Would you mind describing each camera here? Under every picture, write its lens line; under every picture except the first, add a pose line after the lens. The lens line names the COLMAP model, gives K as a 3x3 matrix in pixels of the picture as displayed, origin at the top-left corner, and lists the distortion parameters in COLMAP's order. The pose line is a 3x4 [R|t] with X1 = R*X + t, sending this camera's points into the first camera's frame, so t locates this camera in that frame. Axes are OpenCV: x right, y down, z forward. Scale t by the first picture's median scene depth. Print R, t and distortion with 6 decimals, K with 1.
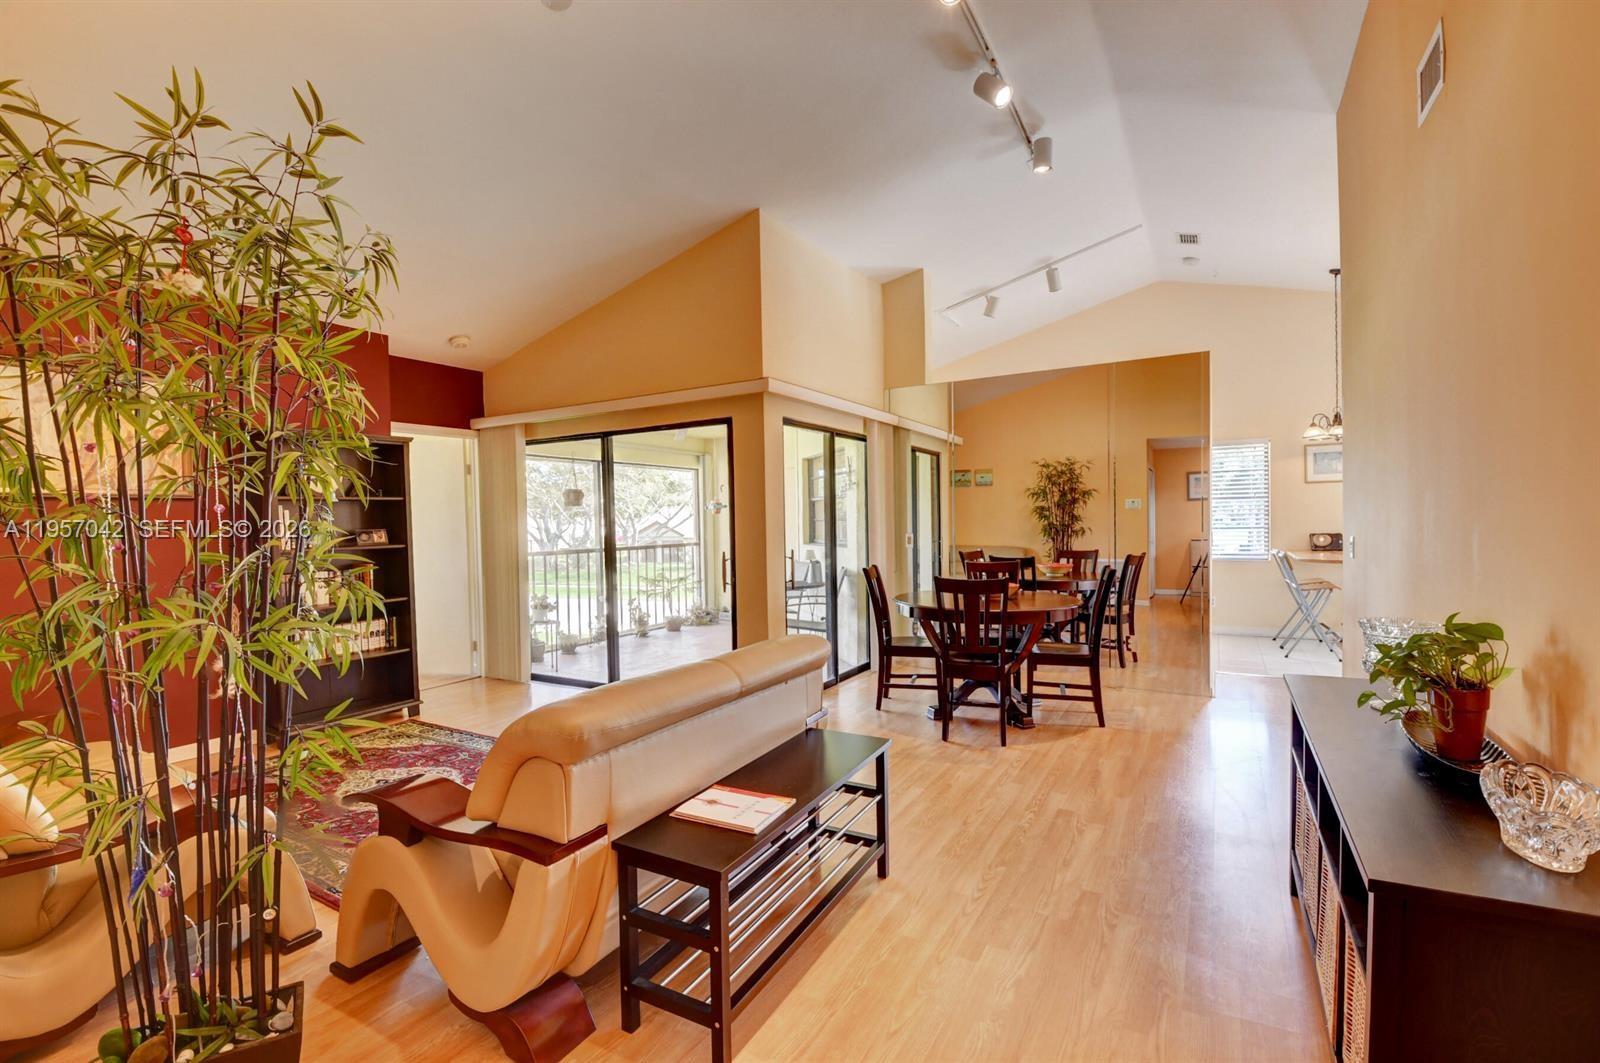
lens RADIAL K [[705.5, 0, 803.0], [0, 705.5, 532.6], [0, 0, 1]] dist [0.021122, -0.033231]
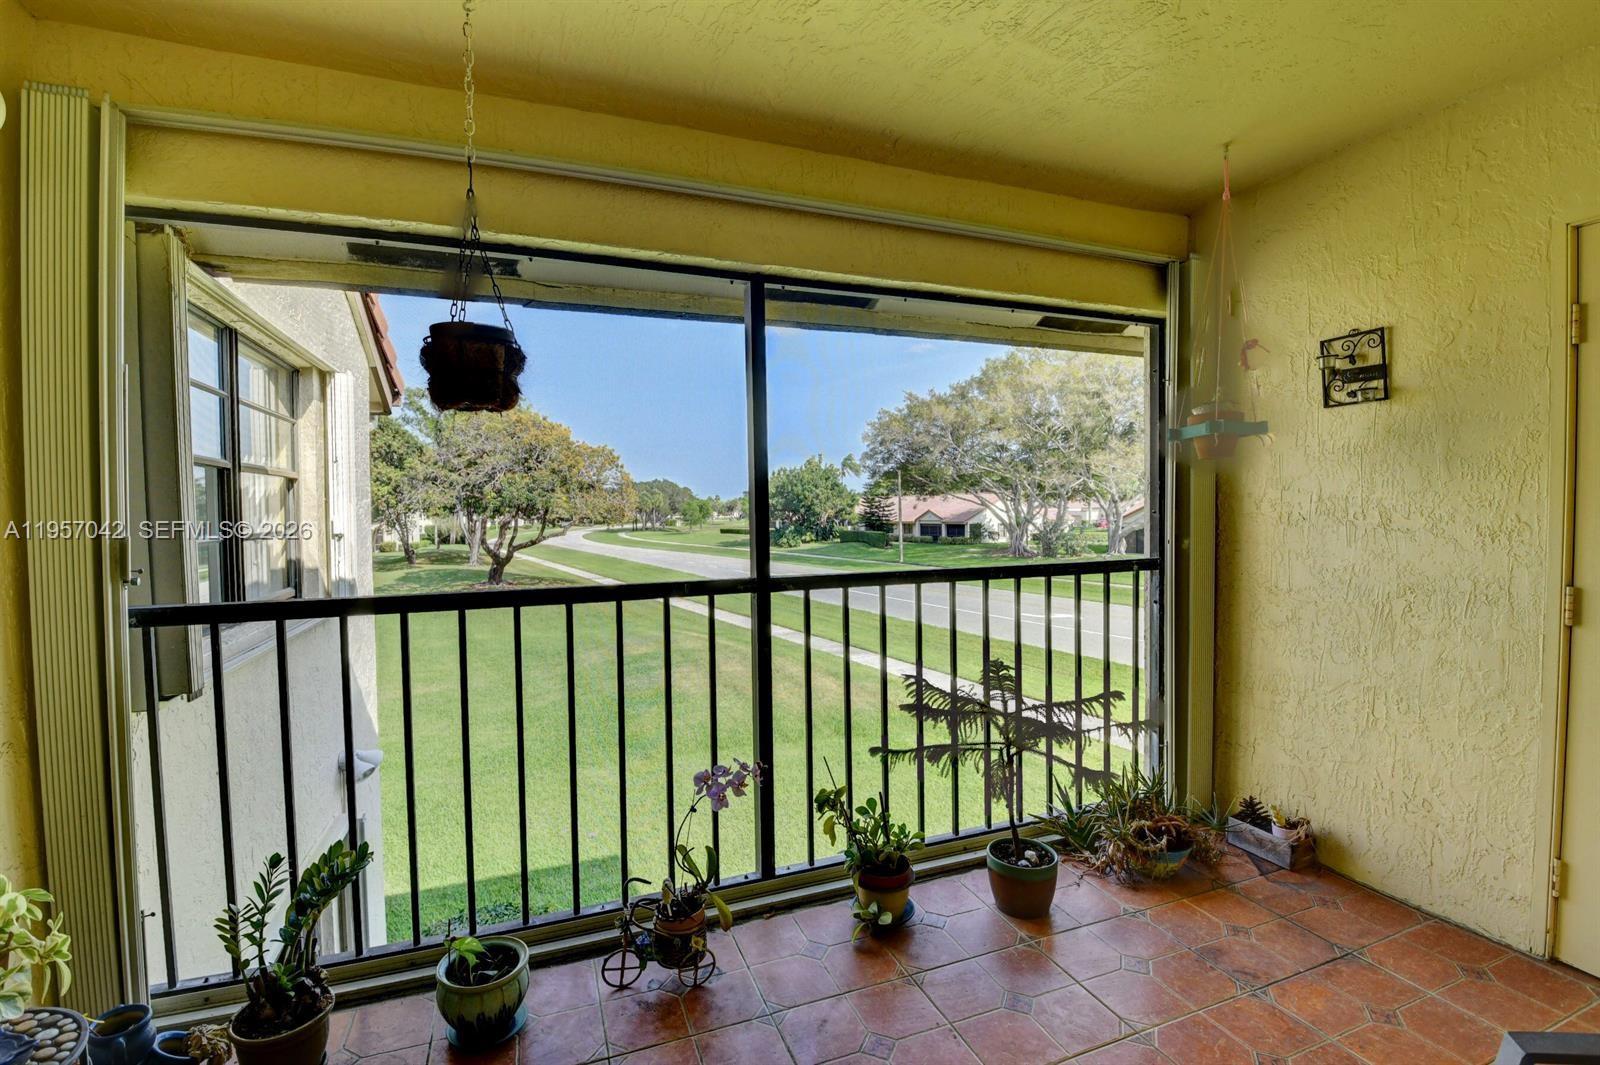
lens RADIAL K [[706.9, 0, 800.0], [0, 706.9, 532.5], [0, 0, 1]] dist [-0.001568, -0.012830]
pose [[0.784035, 0.033275, -0.619824, -0.017034], [-0.018706, 0.999375, 0.029989, -0.000422], [0.620434, -0.011918, 0.784168, 0.125329]]
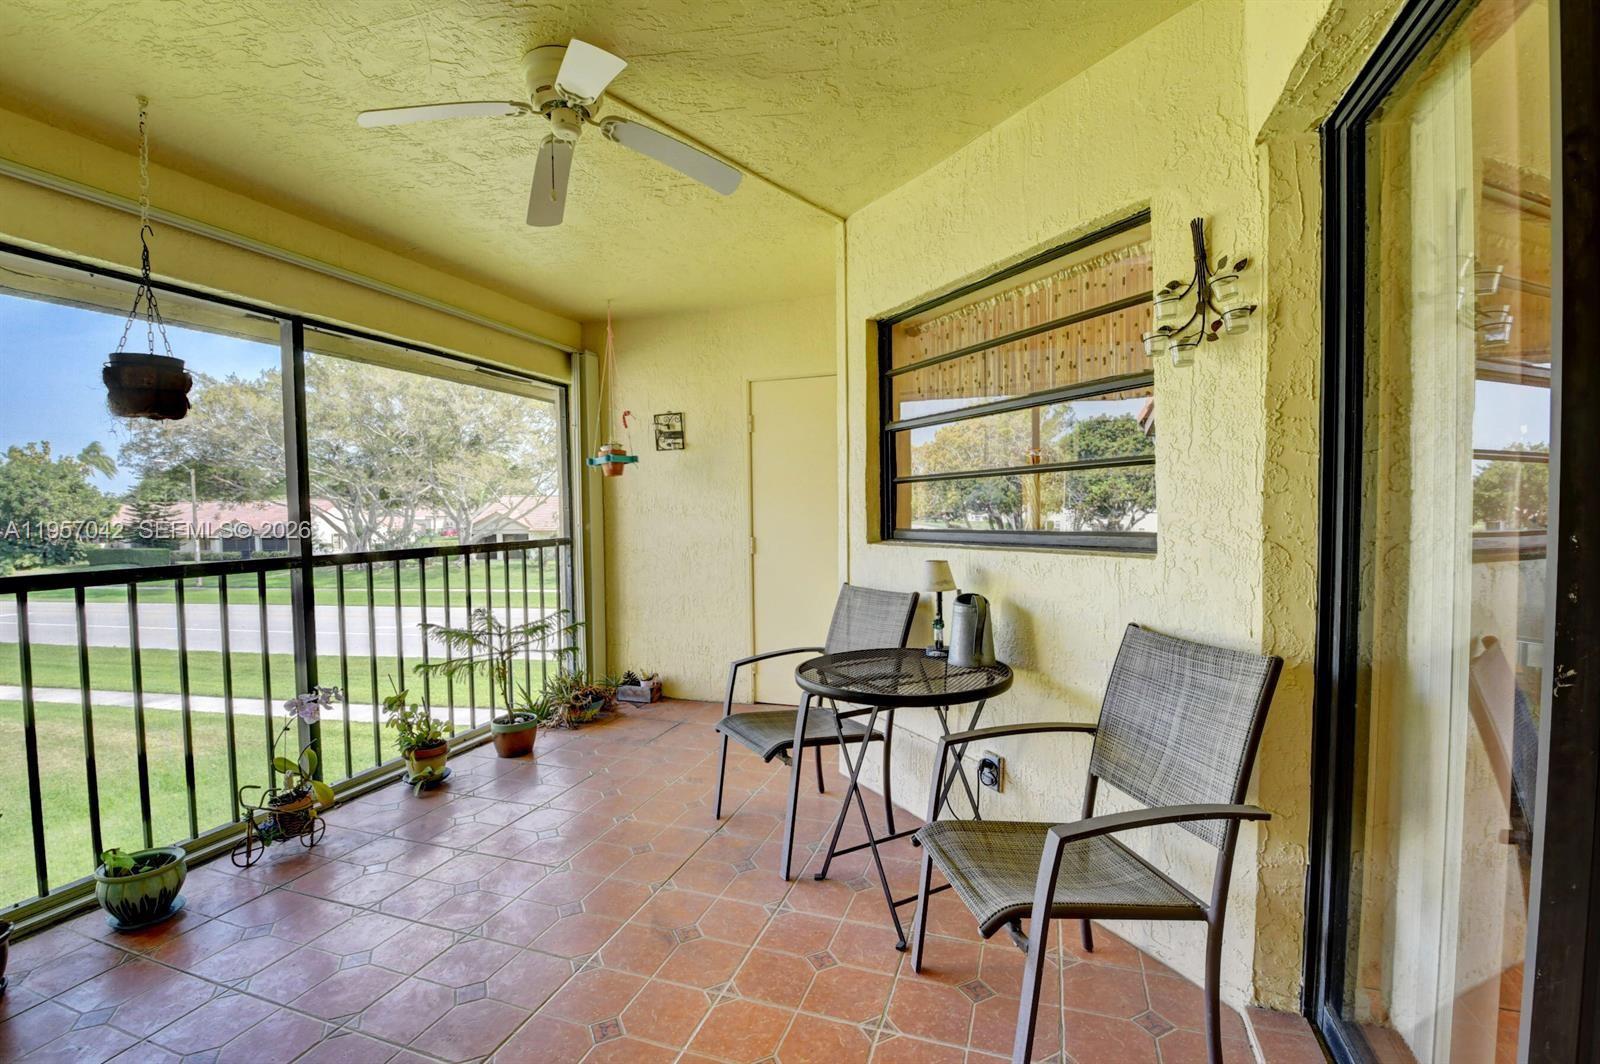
lens RADIAL K [[698.4, 0, 800.0], [0, 698.4, 532.0], [0, 0, 1]] dist [-0.003905, -0.013312]
pose [[0.979180, 0.000601, 0.202995, -0.018602], [-0.002252, 0.999966, 0.007904, 0.000982], [-0.202983, -0.008197, 0.979148, 0.102597]]
